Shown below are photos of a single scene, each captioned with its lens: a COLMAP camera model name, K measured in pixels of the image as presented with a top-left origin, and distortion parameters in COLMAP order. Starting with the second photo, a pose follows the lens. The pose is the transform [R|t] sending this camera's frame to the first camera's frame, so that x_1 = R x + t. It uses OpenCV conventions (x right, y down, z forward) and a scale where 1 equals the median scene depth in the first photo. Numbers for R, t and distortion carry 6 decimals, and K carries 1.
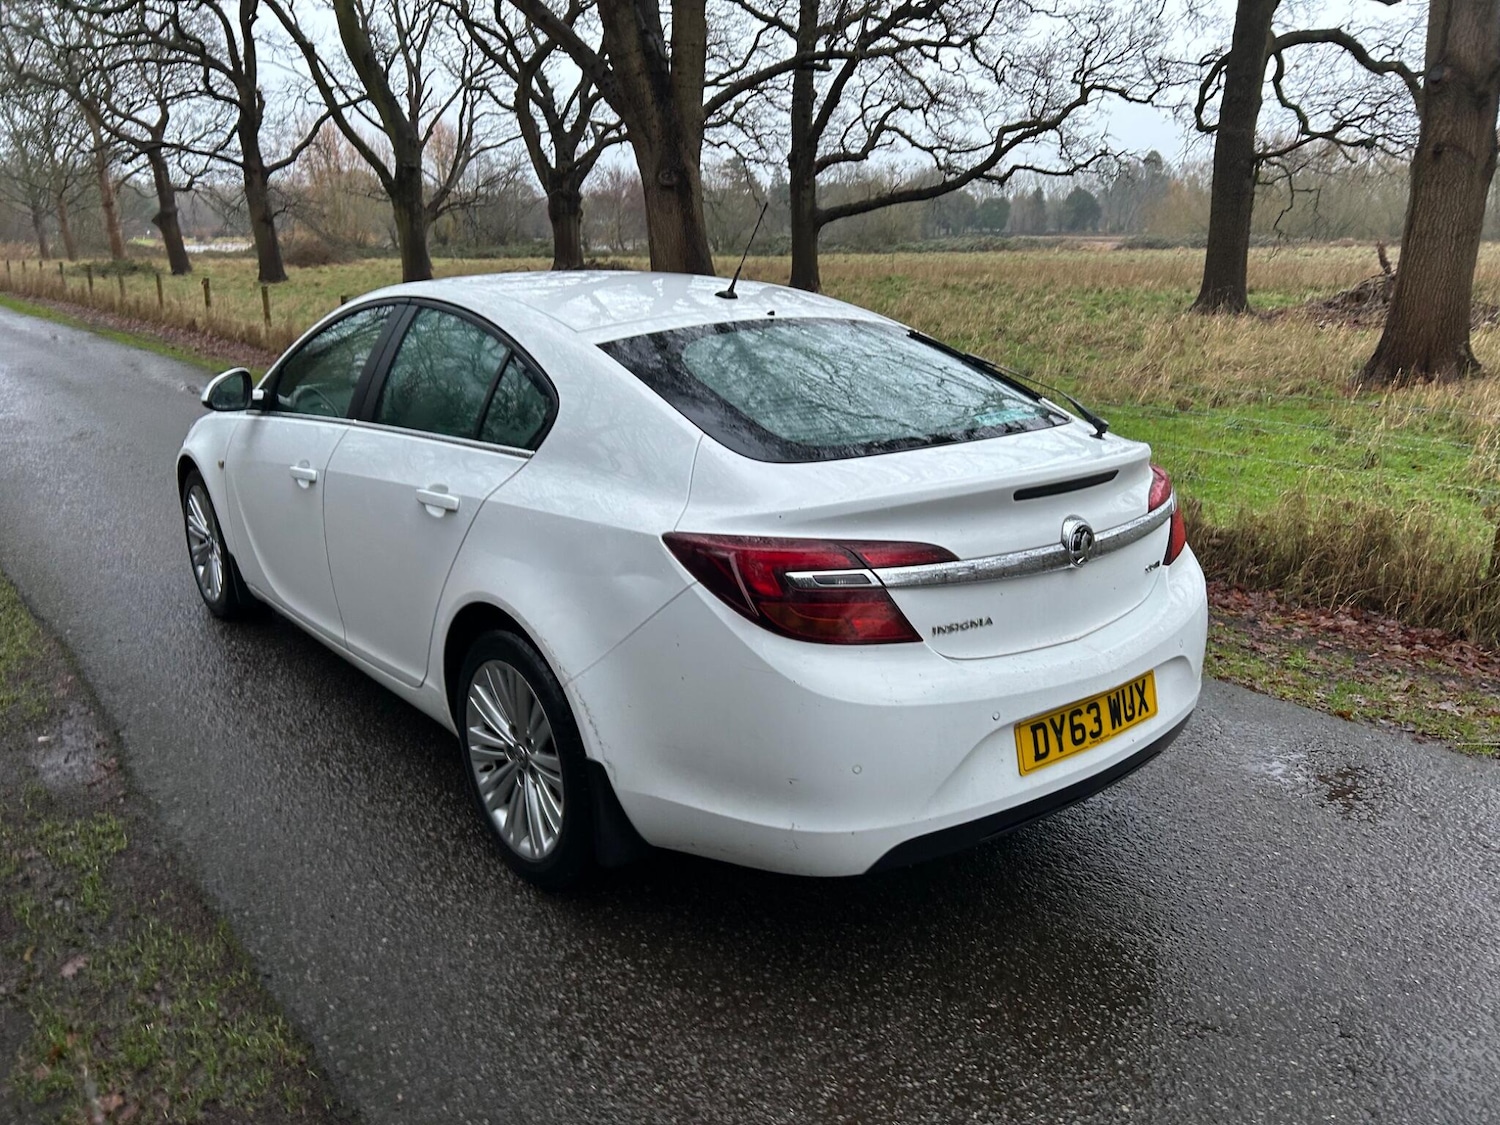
lens RADIAL K [[1125.9, 0, 739.5], [0, 1125.9, 551.5], [0, 0, 1]] dist [0.057926, -0.058590]
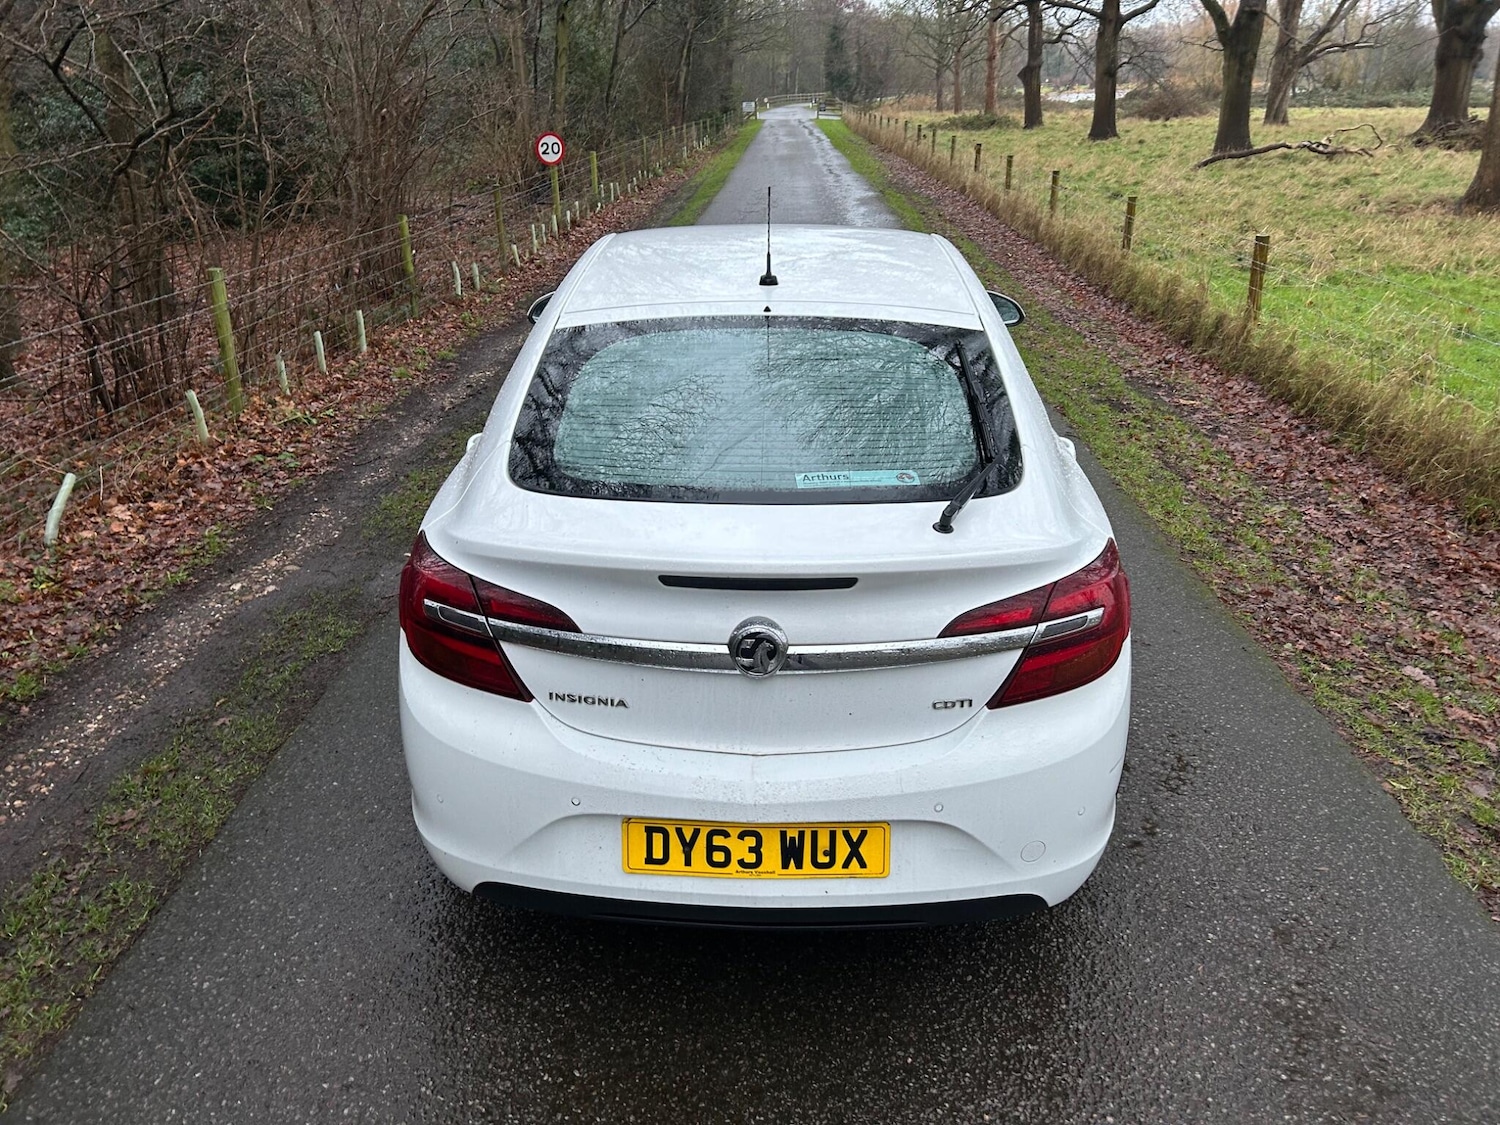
lens RADIAL K [[1125.9, 0, 742.2], [0, 1125.9, 559.6], [0, 0, 1]] dist [0.057926, -0.058590]
pose [[0.753066, 0.246021, -0.610217, 0.695622], [-0.165280, 0.968456, 0.186481, -0.201954], [0.636847, -0.039576, 0.769974, 0.299204]]
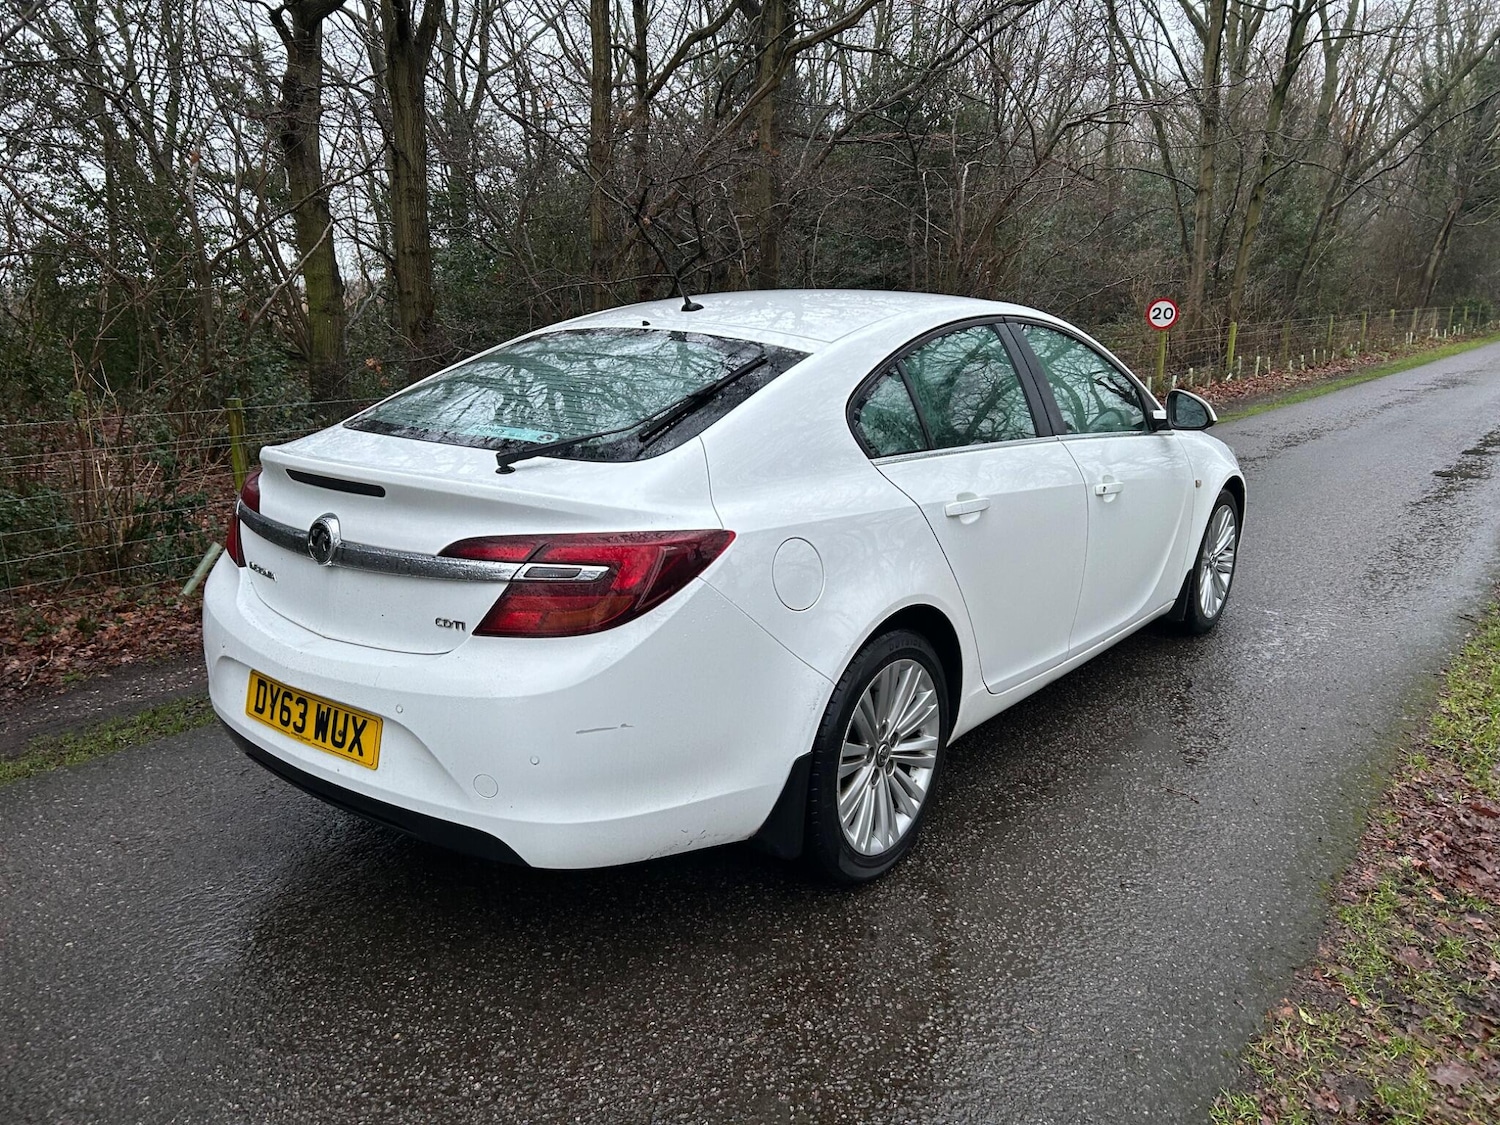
lens RADIAL K [[1125.9, 0, 753.8], [0, 1125.9, 560.6], [0, 0, 1]] dist [0.057926, -0.058590]
pose [[0.231763, 0.231305, -0.944873, 1.178085], [-0.262232, 0.950217, 0.168292, -0.227663], [0.936761, 0.208772, 0.280880, 0.945615]]
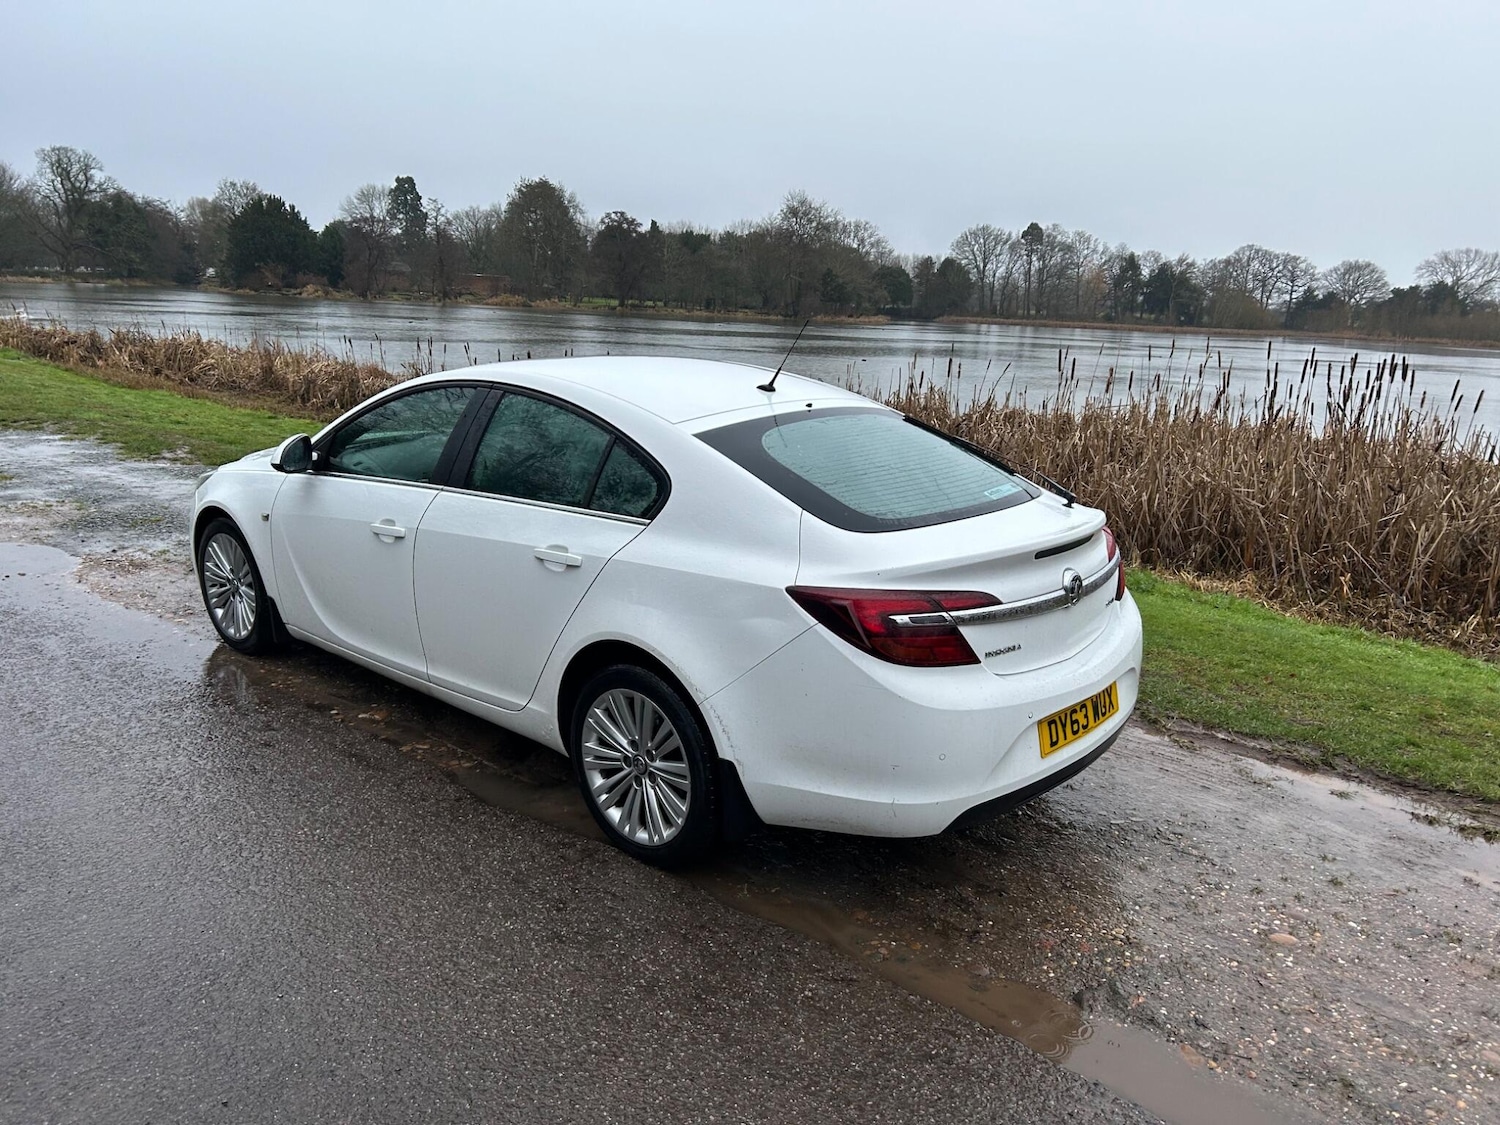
lens RADIAL K [[1125.9, 0, 747.6], [0, 1125.9, 551.1], [0, 0, 1]] dist [0.057926, -0.058590]
pose [[0.986485, -0.011039, 0.163478, -0.276801], [0.013720, 0.999789, -0.015276, -0.032396], [-0.163275, 0.017313, 0.986429, -0.258863]]
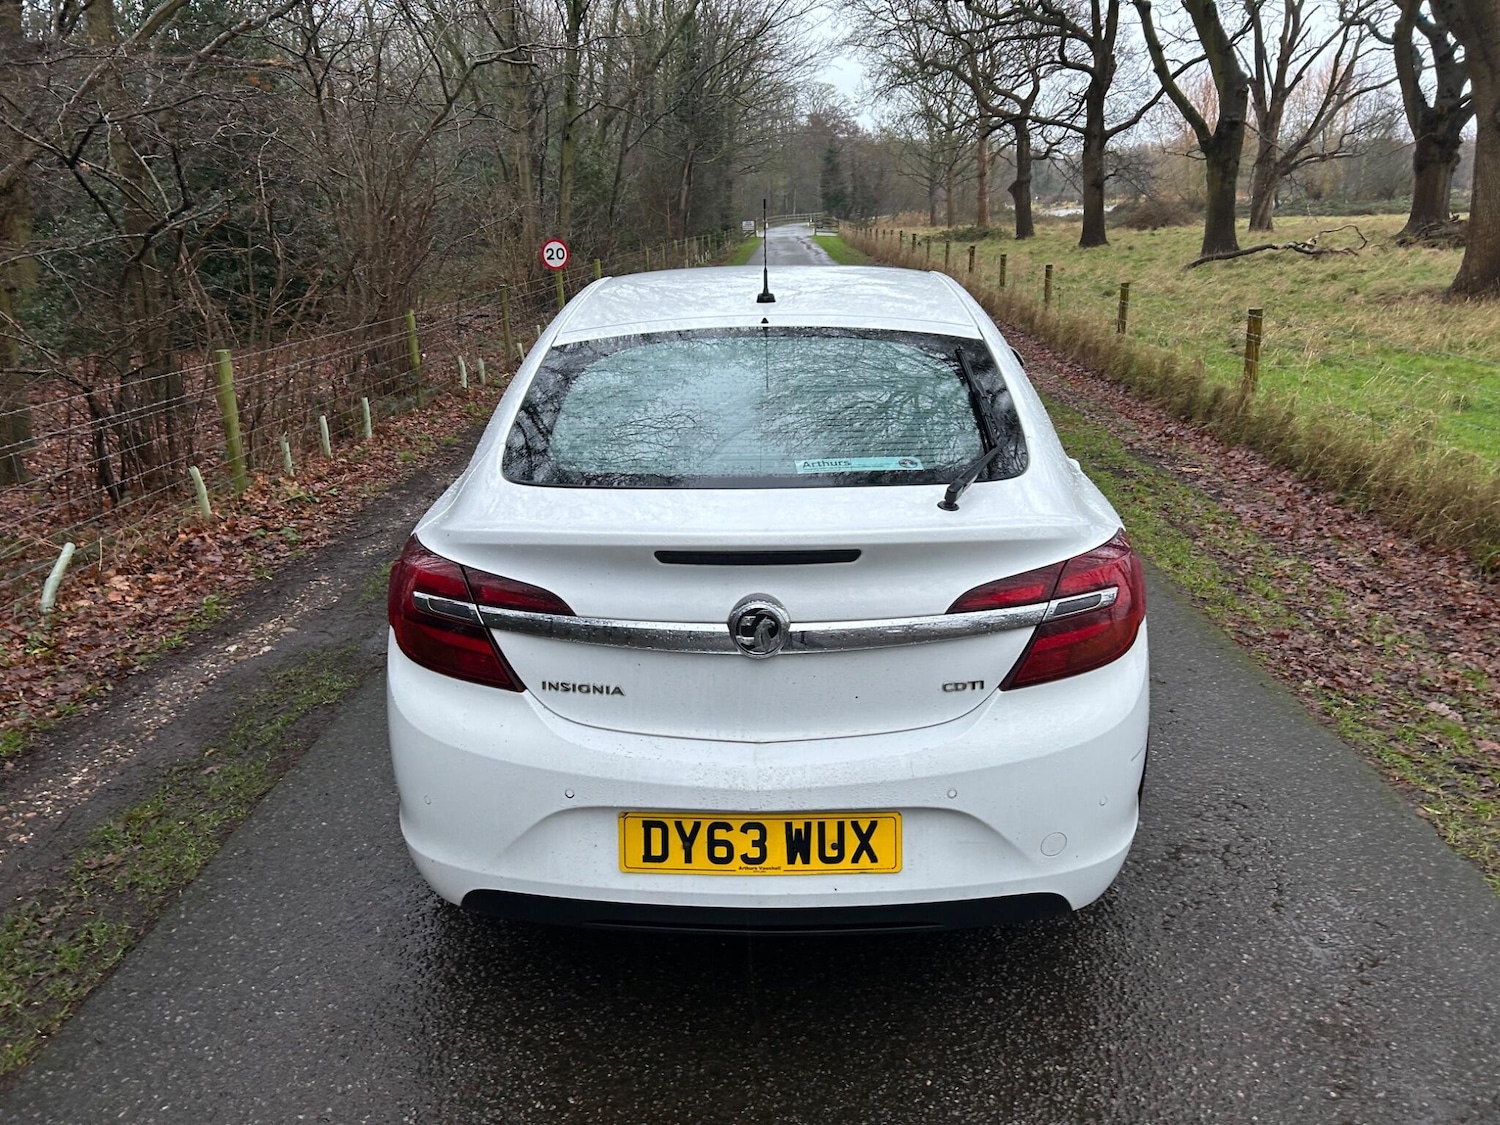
lens RADIAL K [[1125.9, 0, 741.7], [0, 1125.9, 565.3], [0, 0, 1]] dist [0.057926, -0.058590]
pose [[0.752661, 0.179291, -0.633527, 0.701558], [-0.151206, 0.983561, 0.098711, -0.114886], [0.640811, 0.021497, 0.767398, 0.320202]]
